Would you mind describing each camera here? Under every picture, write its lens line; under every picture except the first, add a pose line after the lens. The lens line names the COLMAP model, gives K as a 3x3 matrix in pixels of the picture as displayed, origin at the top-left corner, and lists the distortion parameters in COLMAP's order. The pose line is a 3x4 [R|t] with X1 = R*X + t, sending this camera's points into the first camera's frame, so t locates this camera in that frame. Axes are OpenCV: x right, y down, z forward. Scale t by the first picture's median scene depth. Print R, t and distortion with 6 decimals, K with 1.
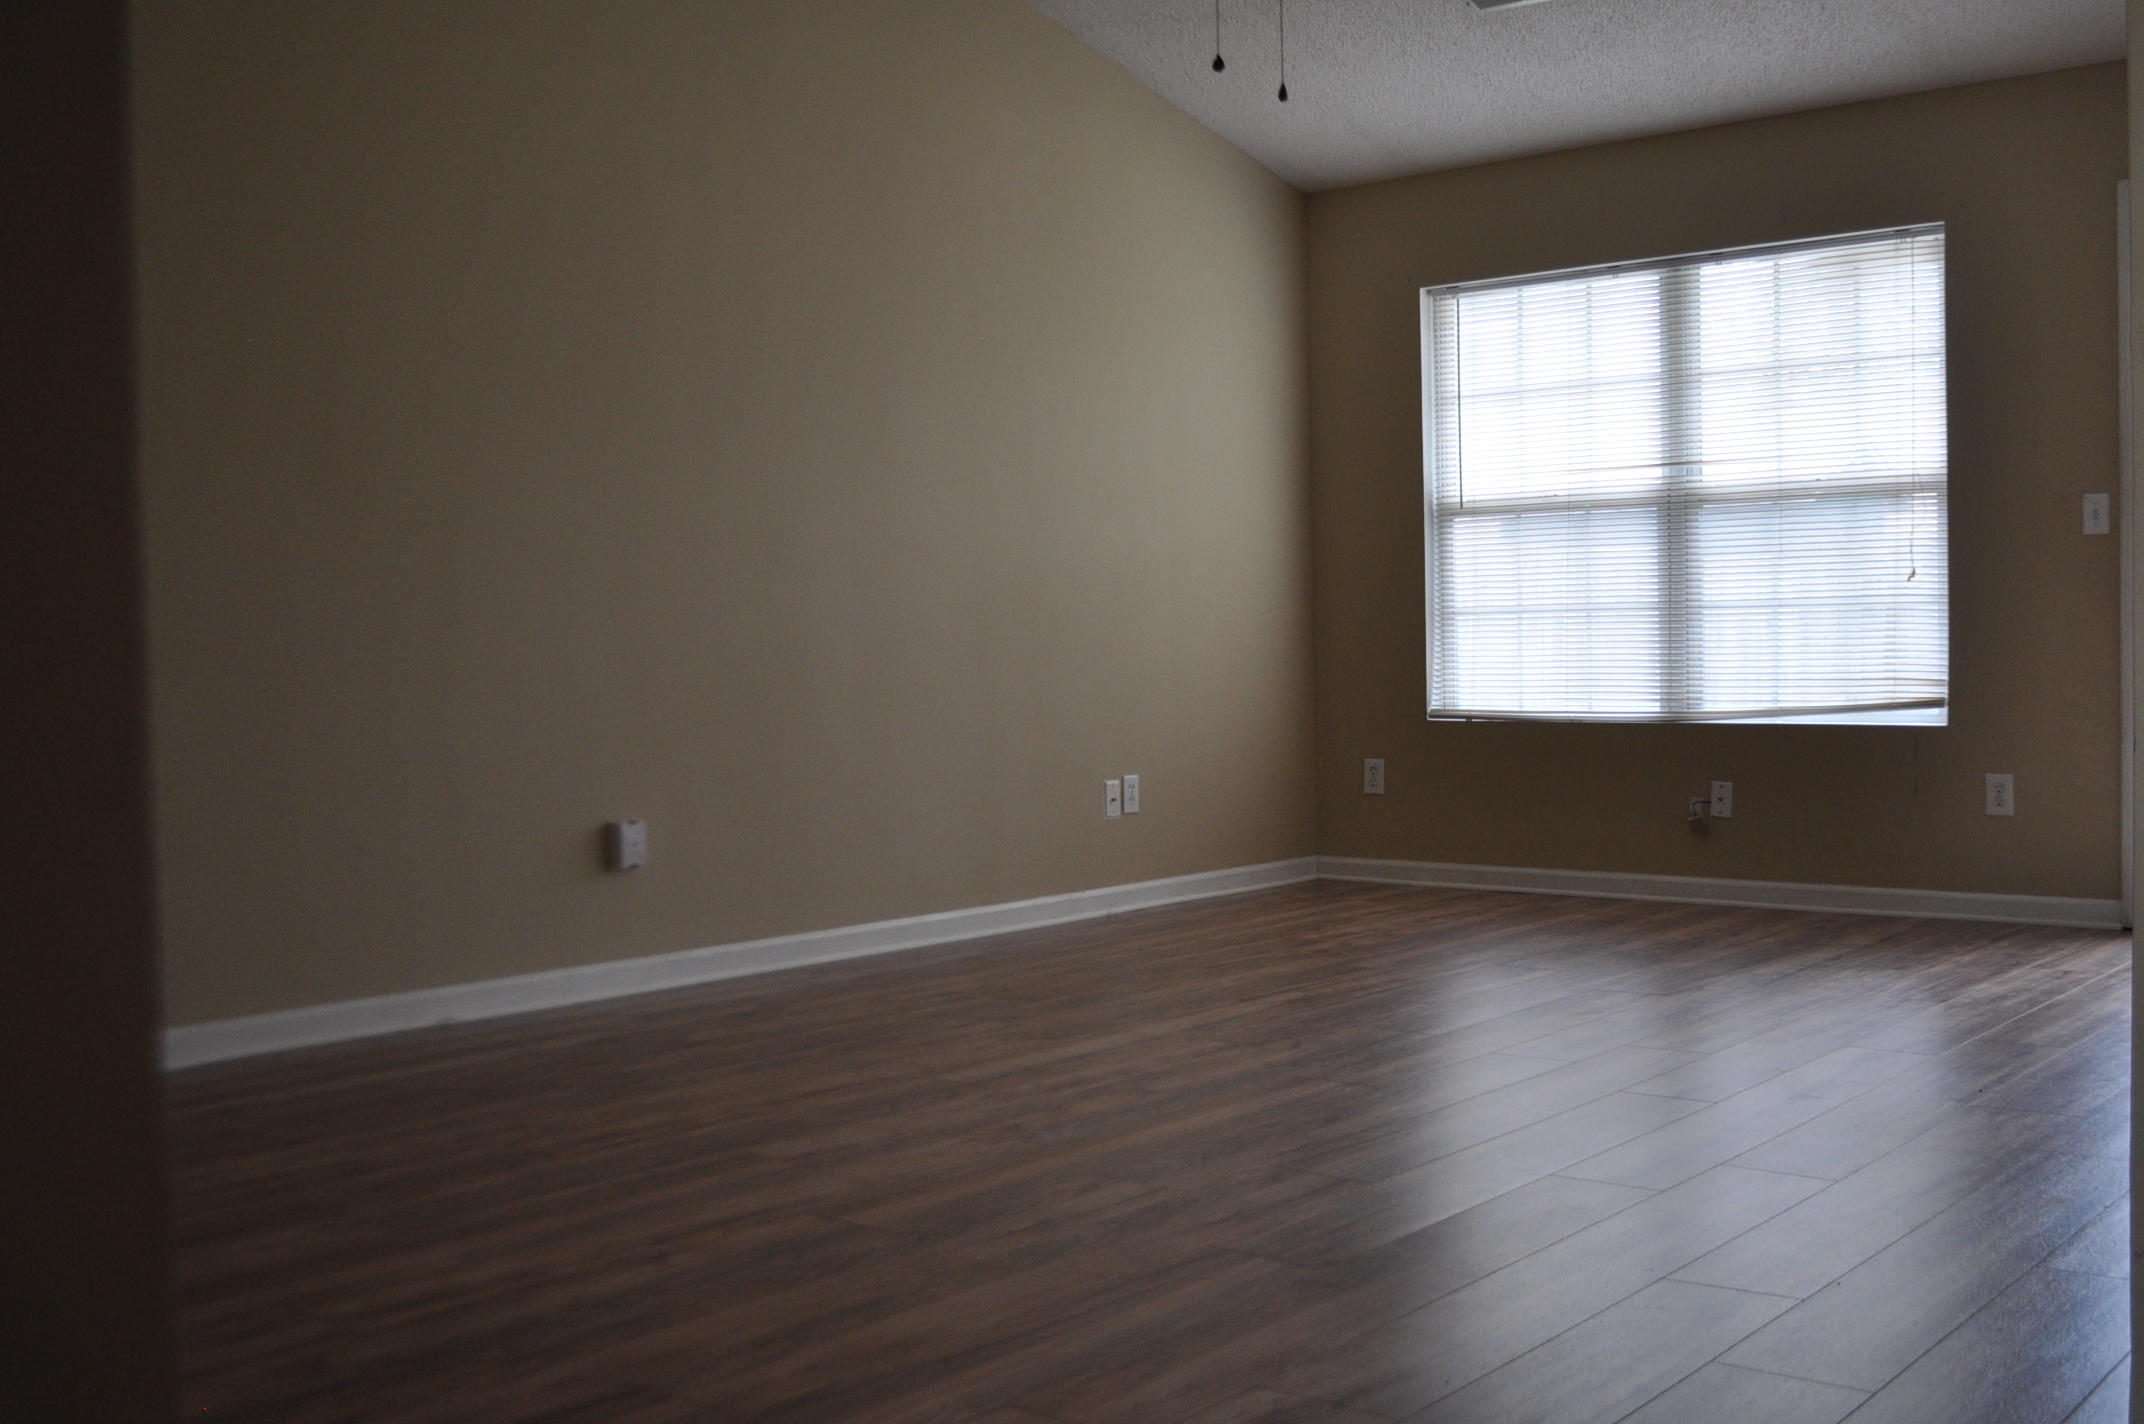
lens RADIAL K [[2245.1, 0, 1072.0], [0, 2245.1, 712.0], [0, 0, 1]] dist [-0.073647, -0.017322]
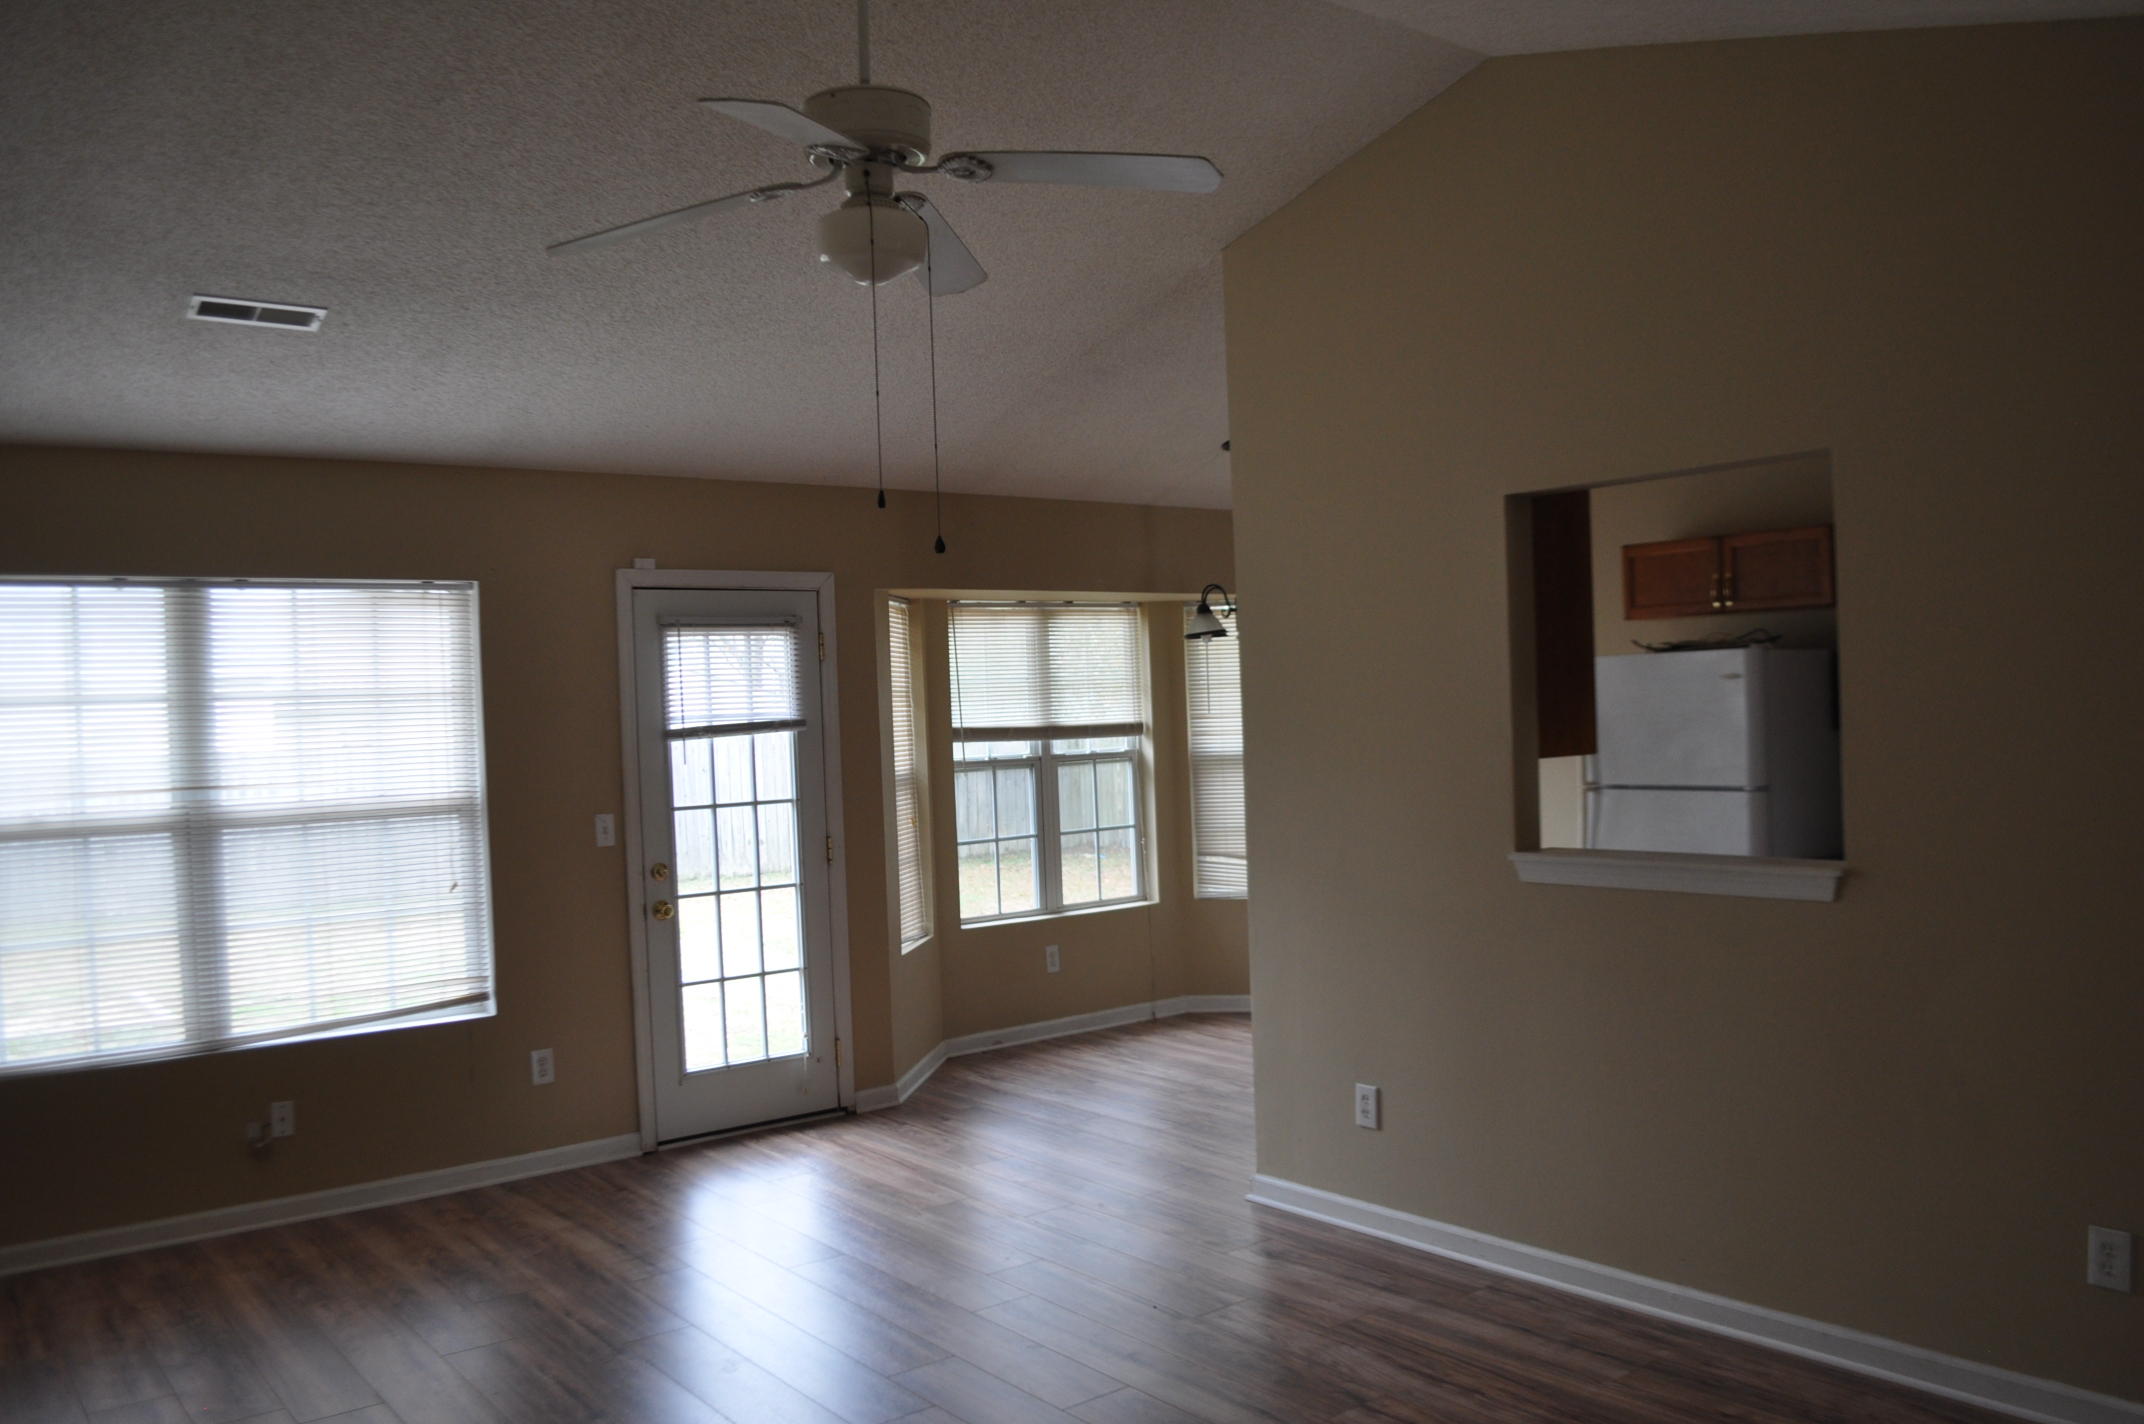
lens RADIAL K [[1728.1, 0, 1144.9], [0, 1728.1, 723.0], [0, 0, 1]] dist [-0.039865, 0.003214]
pose [[0.193550, -0.002712, 0.981087, -0.388135], [0.061639, 0.998054, -0.009401, -0.108550], [-0.979152, 0.062293, 0.193340, 0.449901]]
